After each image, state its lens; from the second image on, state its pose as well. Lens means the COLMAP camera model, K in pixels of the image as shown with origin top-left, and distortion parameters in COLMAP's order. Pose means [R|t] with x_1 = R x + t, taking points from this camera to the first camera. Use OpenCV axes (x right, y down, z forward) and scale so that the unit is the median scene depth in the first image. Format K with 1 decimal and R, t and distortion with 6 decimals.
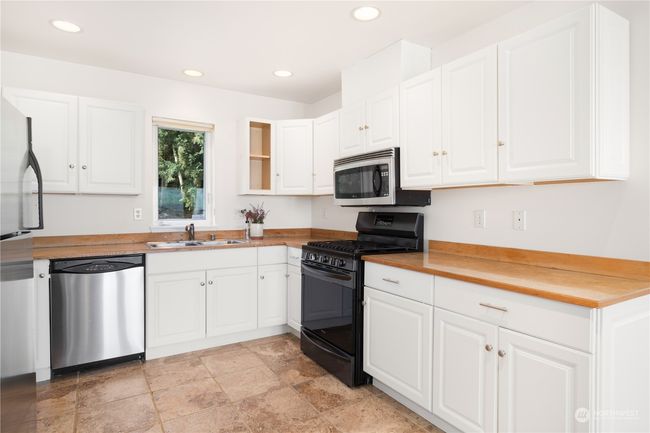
lens RADIAL K [[369.6, 0, 324.7], [0, 369.6, 215.2], [0, 0, 1]] dist [0.006846, -0.000084]
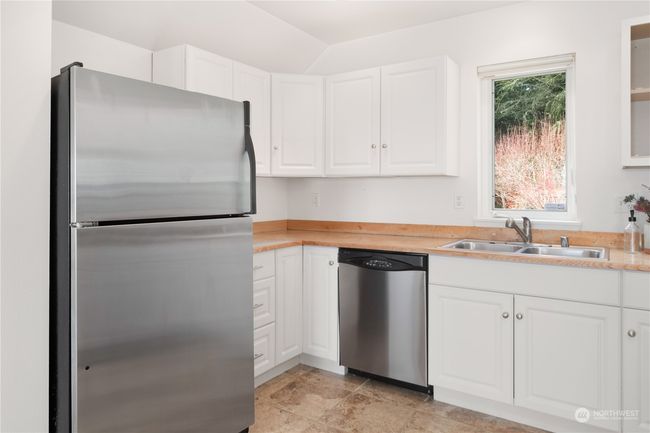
lens RADIAL K [[438.3, 0, 321.4], [0, 438.3, 189.2], [0, 0, 1]] dist [-0.006023, 0.010319]
pose [[0.414106, -0.008117, -0.910192, 0.224478], [-0.018599, 0.999676, -0.017377, -0.006837], [0.910039, 0.024124, 0.413821, 0.436822]]
